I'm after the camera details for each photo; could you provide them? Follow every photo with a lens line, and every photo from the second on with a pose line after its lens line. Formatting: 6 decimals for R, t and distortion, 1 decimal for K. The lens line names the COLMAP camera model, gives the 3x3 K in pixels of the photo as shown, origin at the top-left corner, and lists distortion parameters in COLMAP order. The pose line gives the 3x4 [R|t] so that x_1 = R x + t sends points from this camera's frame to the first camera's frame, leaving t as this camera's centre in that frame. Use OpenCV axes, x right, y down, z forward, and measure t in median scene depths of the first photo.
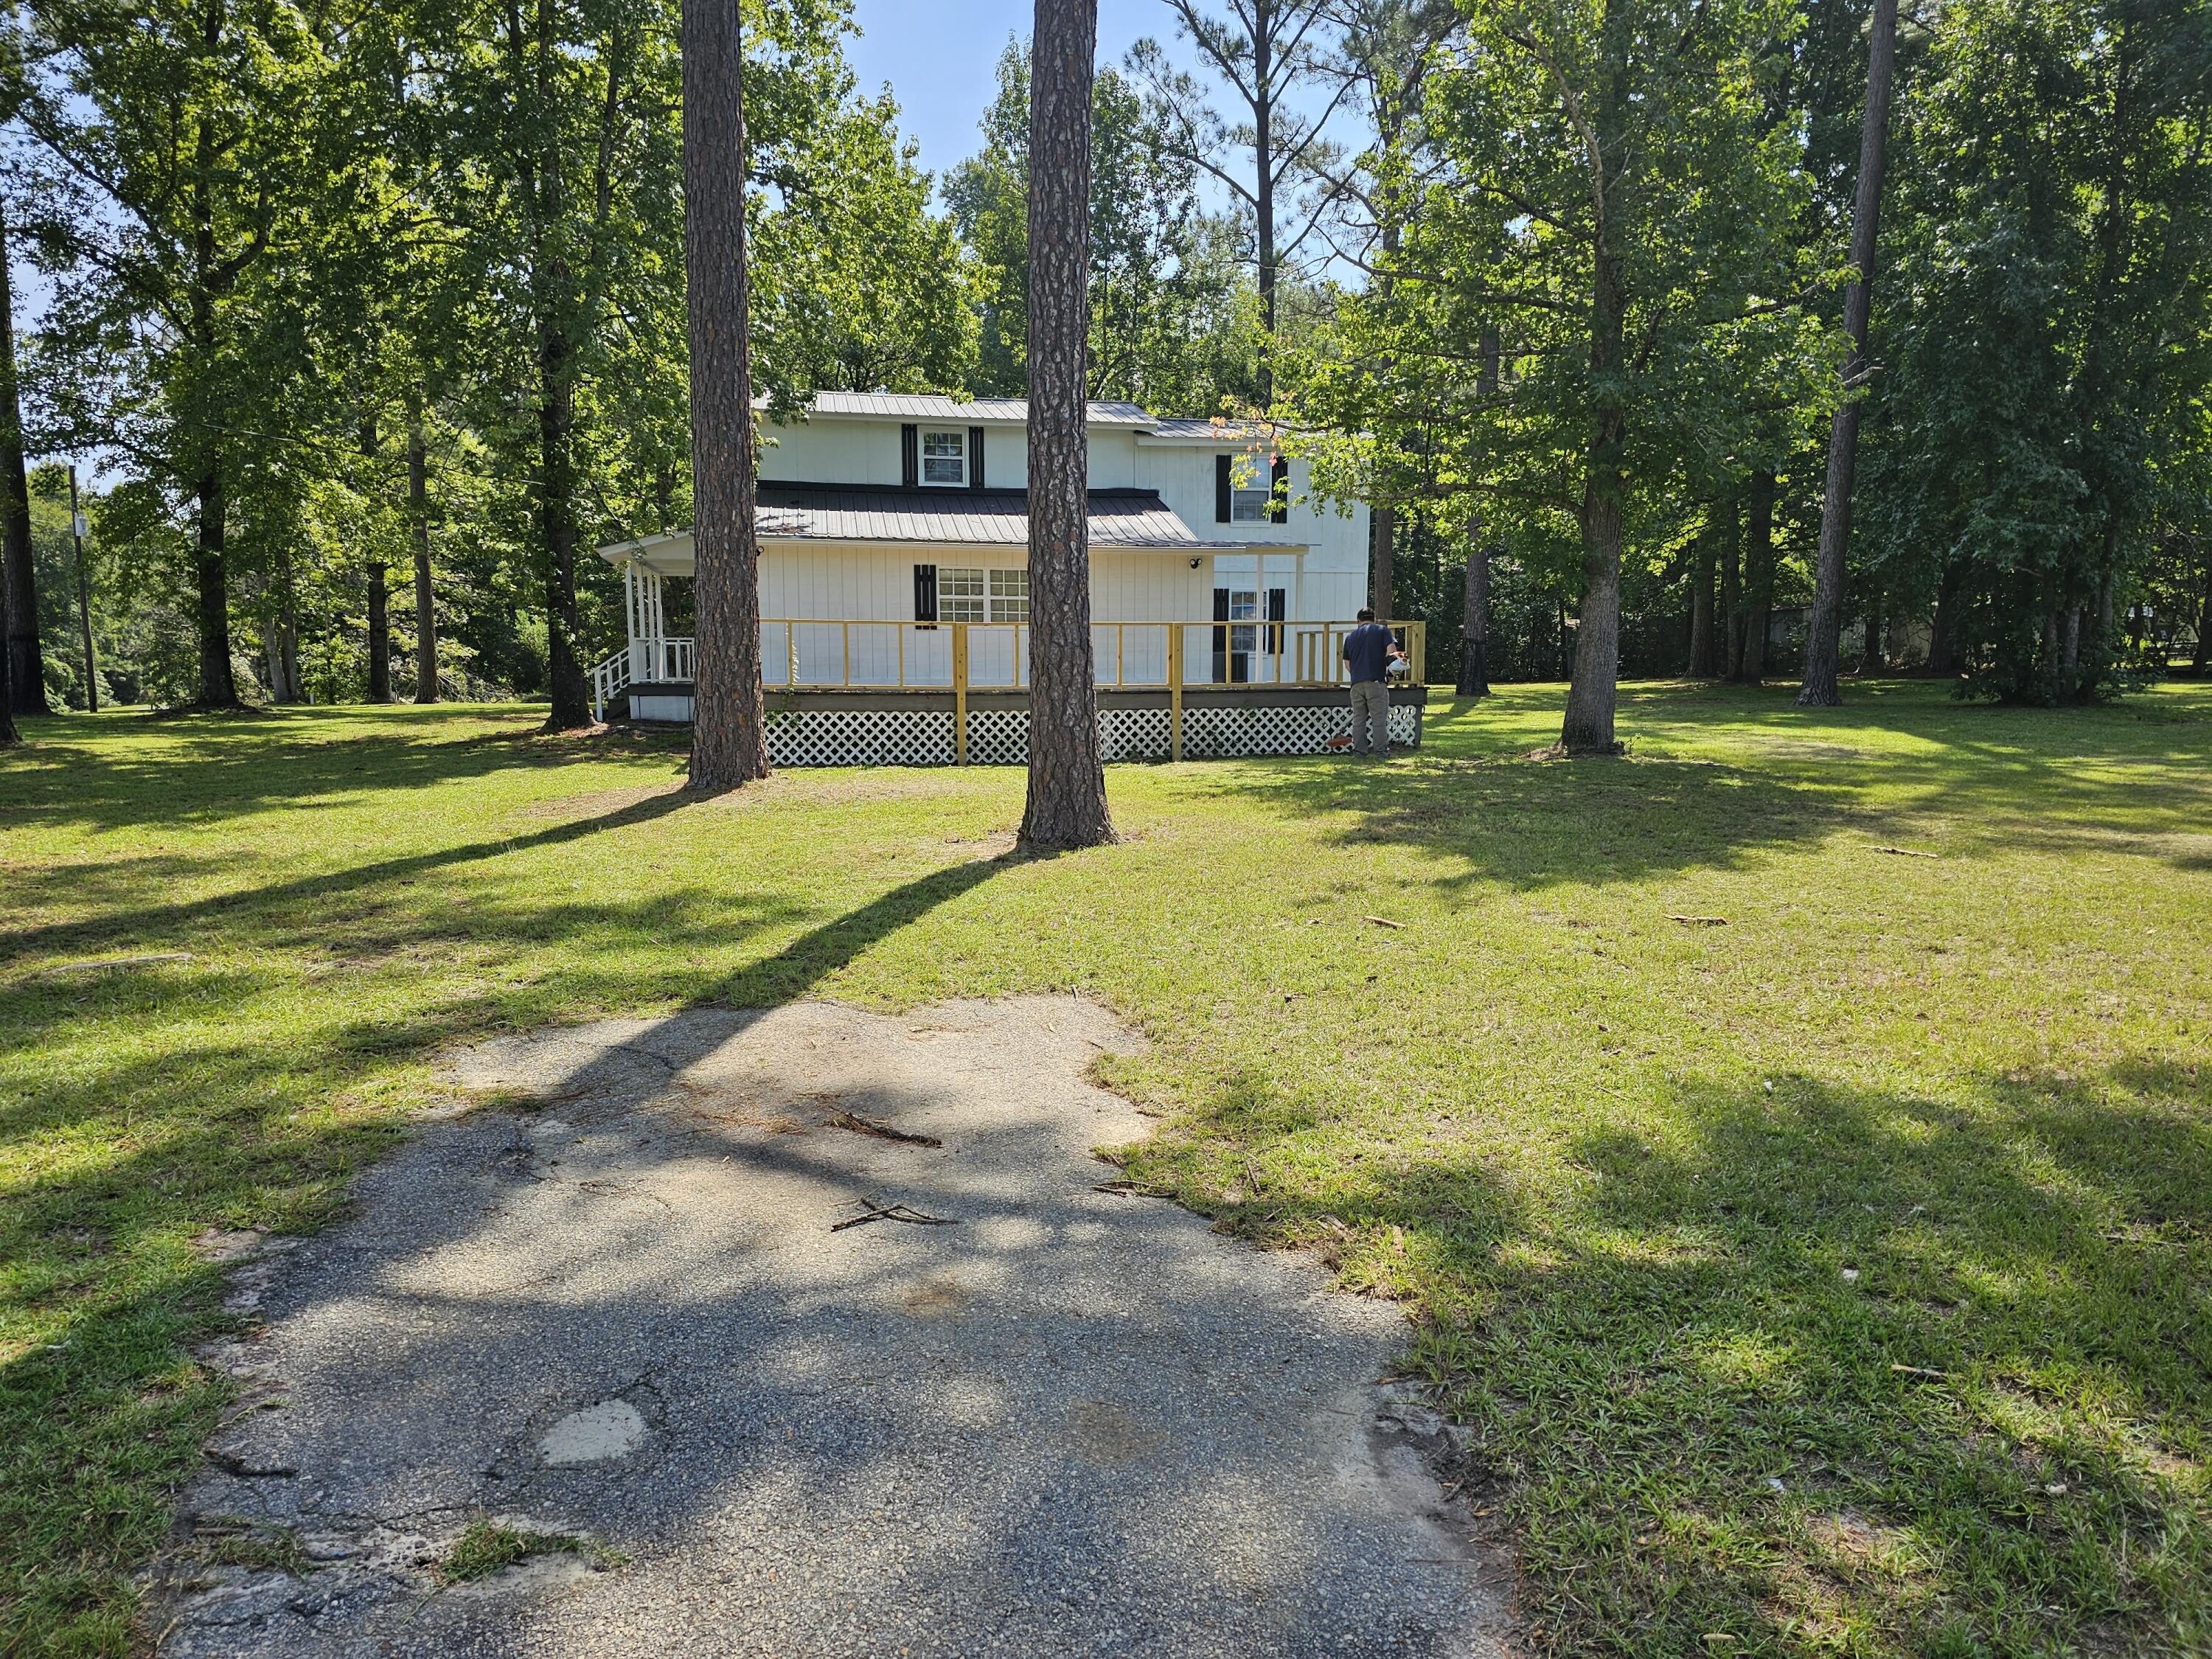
lens RADIAL K [[1428.5, 0, 1107.1], [0, 1428.5, 814.9], [0, 0, 1]] dist [0.058249, -0.056620]
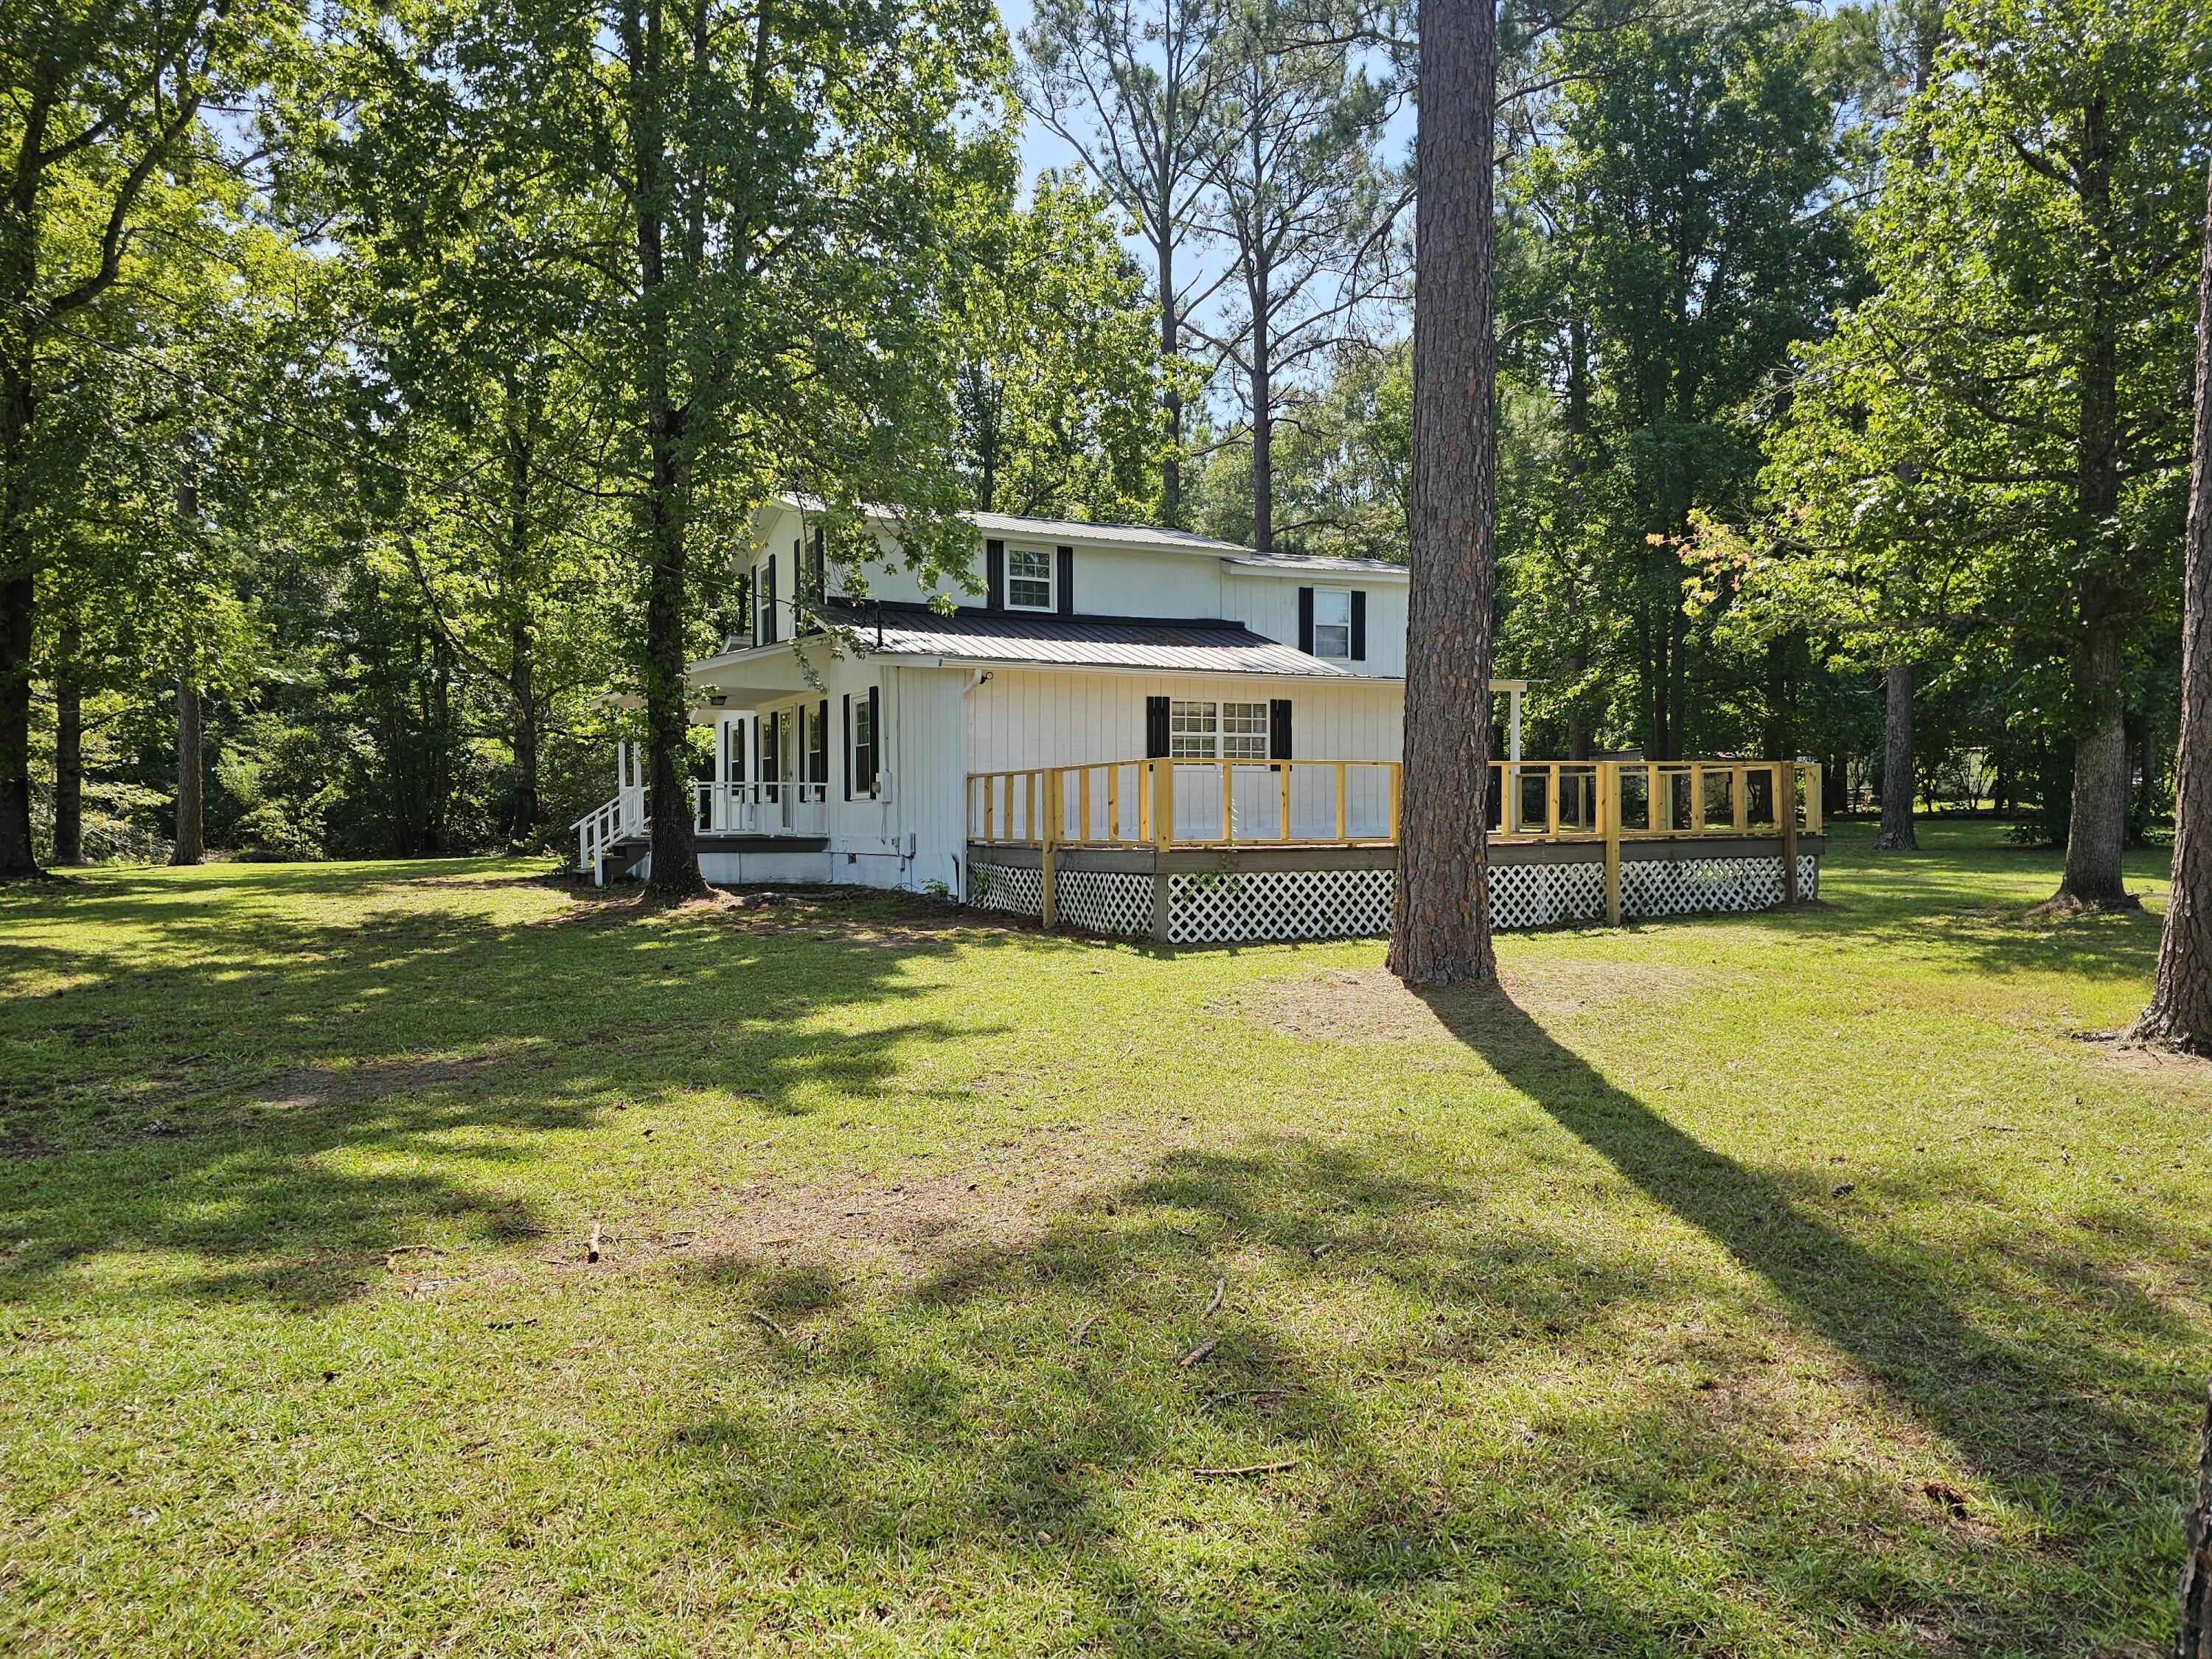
lens RADIAL K [[1428.5, 0, 1107.1], [0, 1428.5, 814.9], [0, 0, 1]] dist [0.058249, -0.056620]
pose [[0.967723, -0.006461, 0.251935, -0.371157], [0.031567, 0.994906, -0.095741, -0.023706], [-0.250033, 0.100604, 0.962997, 0.194268]]
